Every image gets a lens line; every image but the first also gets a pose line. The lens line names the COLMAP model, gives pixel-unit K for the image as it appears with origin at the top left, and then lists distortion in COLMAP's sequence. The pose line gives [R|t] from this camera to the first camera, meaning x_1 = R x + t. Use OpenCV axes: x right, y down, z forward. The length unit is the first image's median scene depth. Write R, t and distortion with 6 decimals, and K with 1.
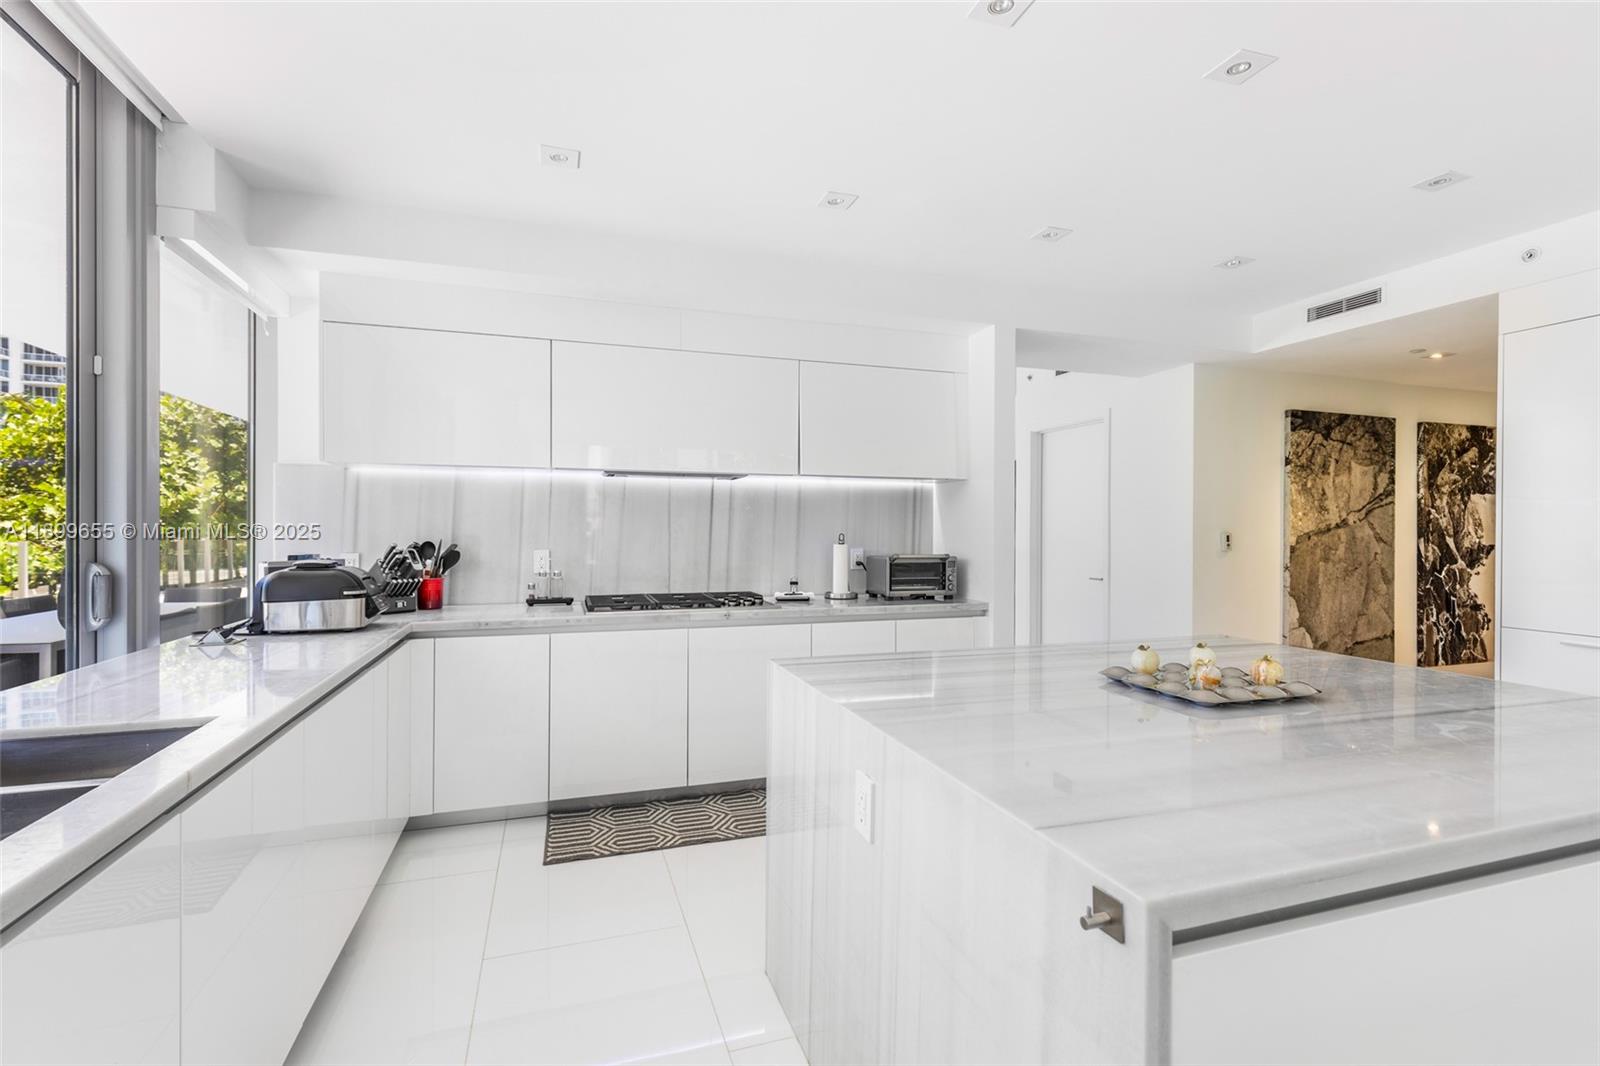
lens RADIAL K [[717.5, 0, 809.0], [0, 717.5, 533.6], [0, 0, 1]] dist [0.024609, -0.011815]
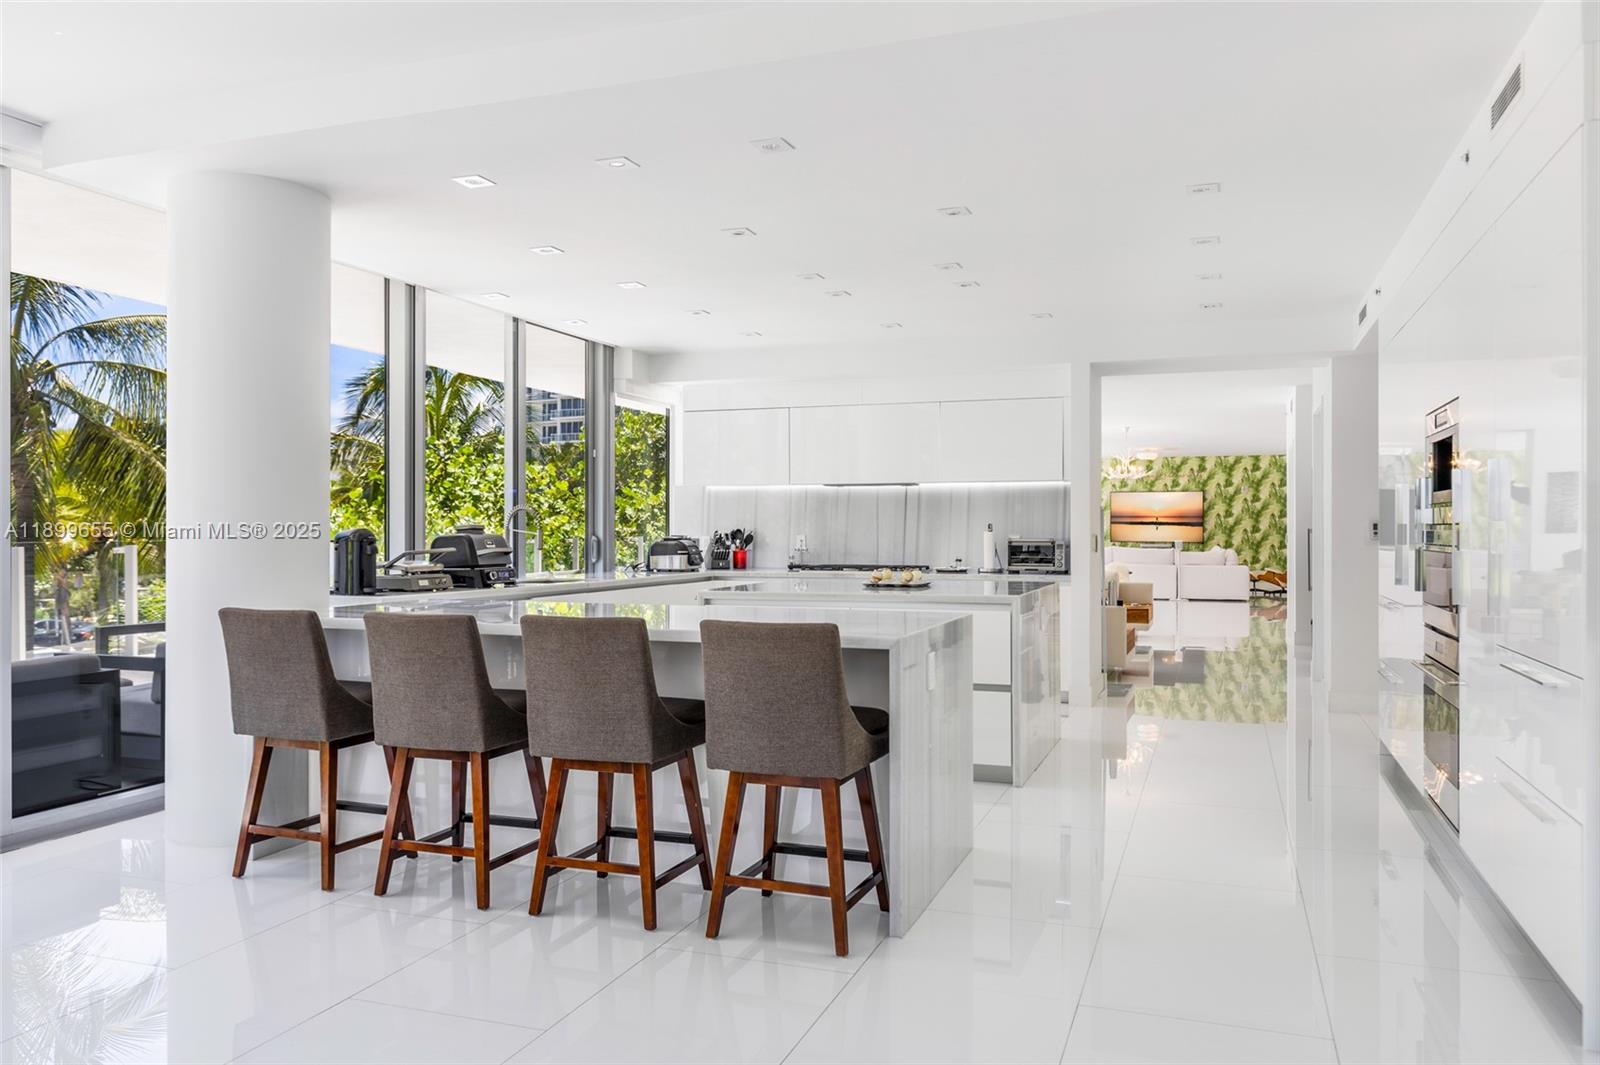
lens RADIAL K [[1156.1, 0, 800.0], [0, 1156.1, 532.5], [0, 0, 1]] dist [0.002376, 0.002360]
pose [[0.775545, -0.001084, -0.631291, 1.046728], [-0.001067, 0.999995, -0.003029, 0.021834], [0.631291, 0.003023, 0.775540, -0.820896]]
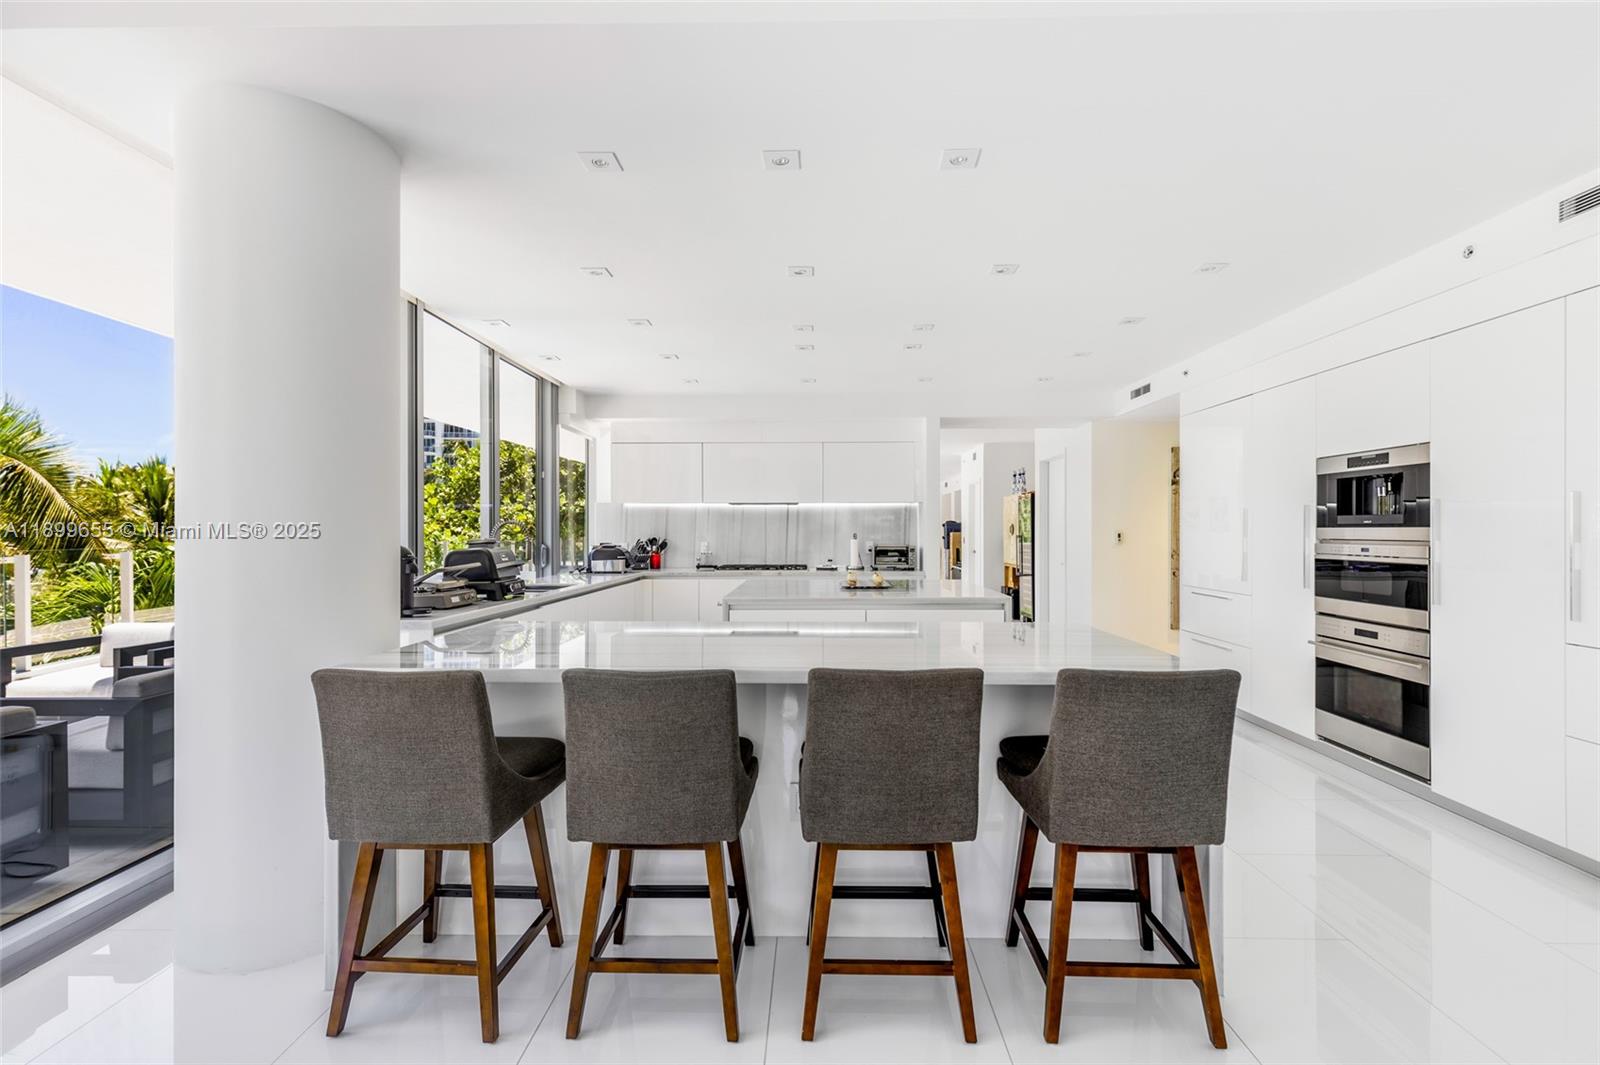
lens RADIAL K [[717.5, 0, 809.0], [0, 717.5, 533.1], [0, 0, 1]] dist [0.024609, -0.011815]
pose [[0.937355, -0.003225, -0.348360, 0.528255], [0.002447, 0.999993, -0.002673, 0.003523], [0.348367, 0.001653, 0.937357, -0.689501]]
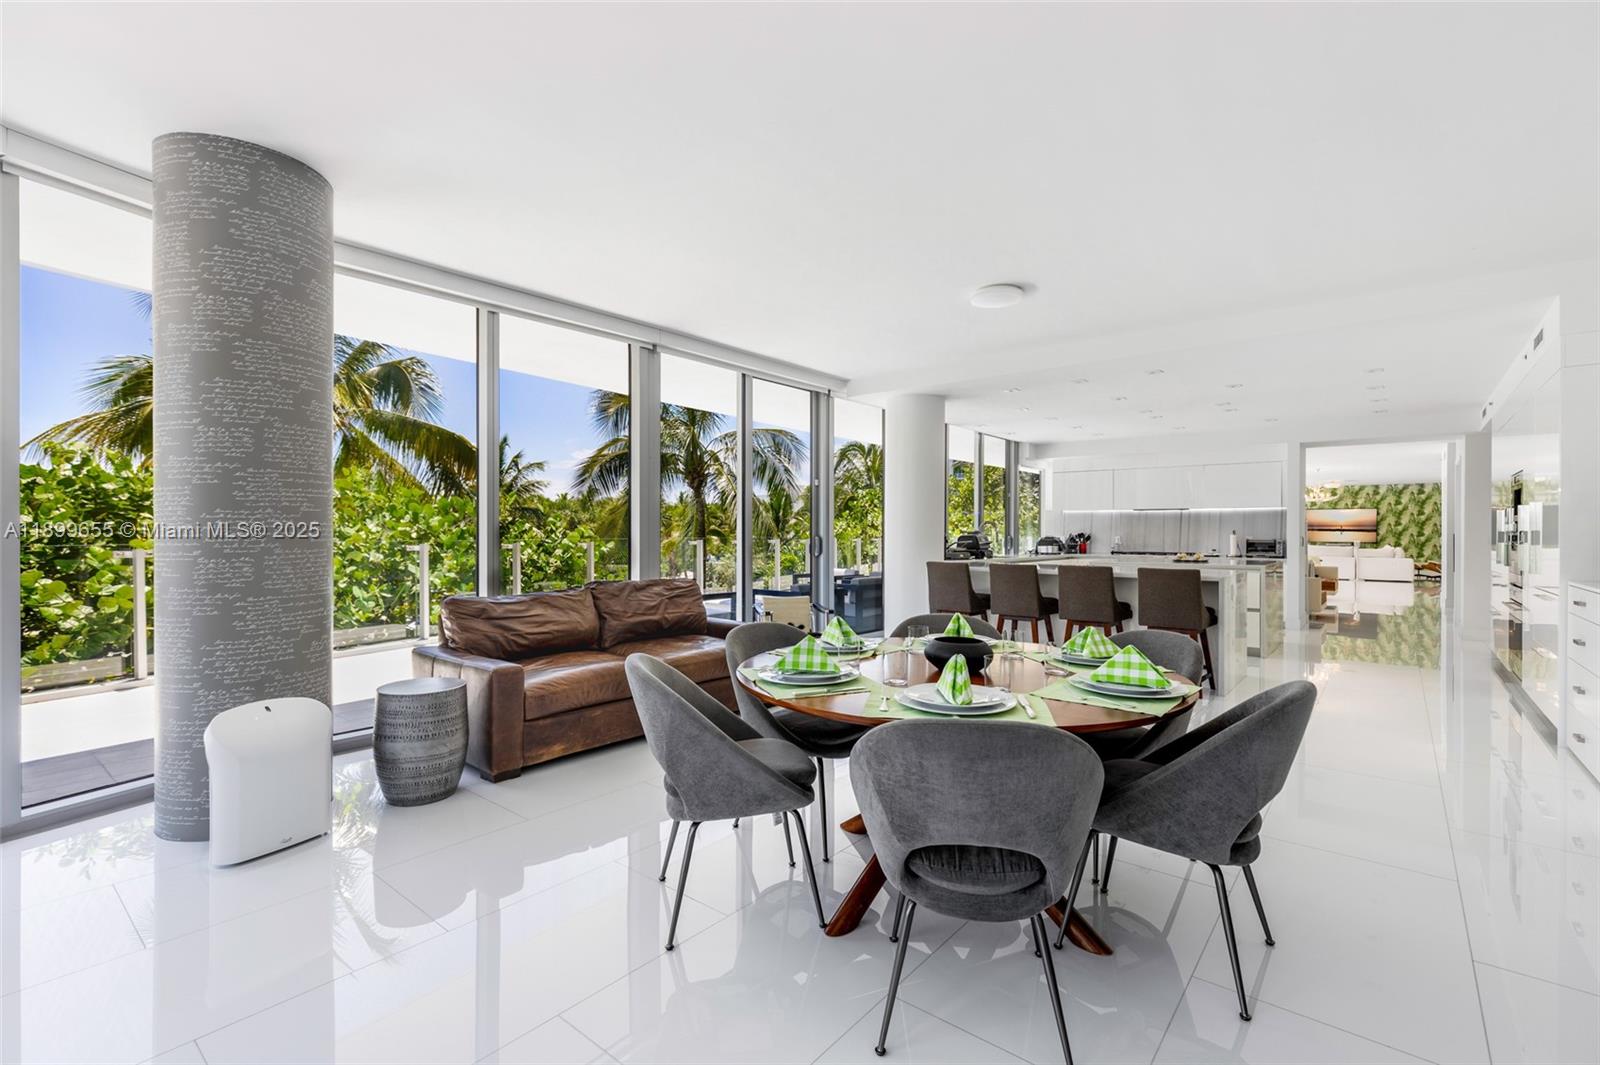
lens RADIAL K [[717.5, 0, 809.0], [0, 717.5, 533.1], [0, 0, 1]] dist [0.024609, -0.011815]
pose [[0.528822, 0.000422, -0.848733, 1.276694], [-0.006429, 0.999973, -0.003509, 0.025358], [0.848708, 0.007312, 0.528811, -1.429633]]
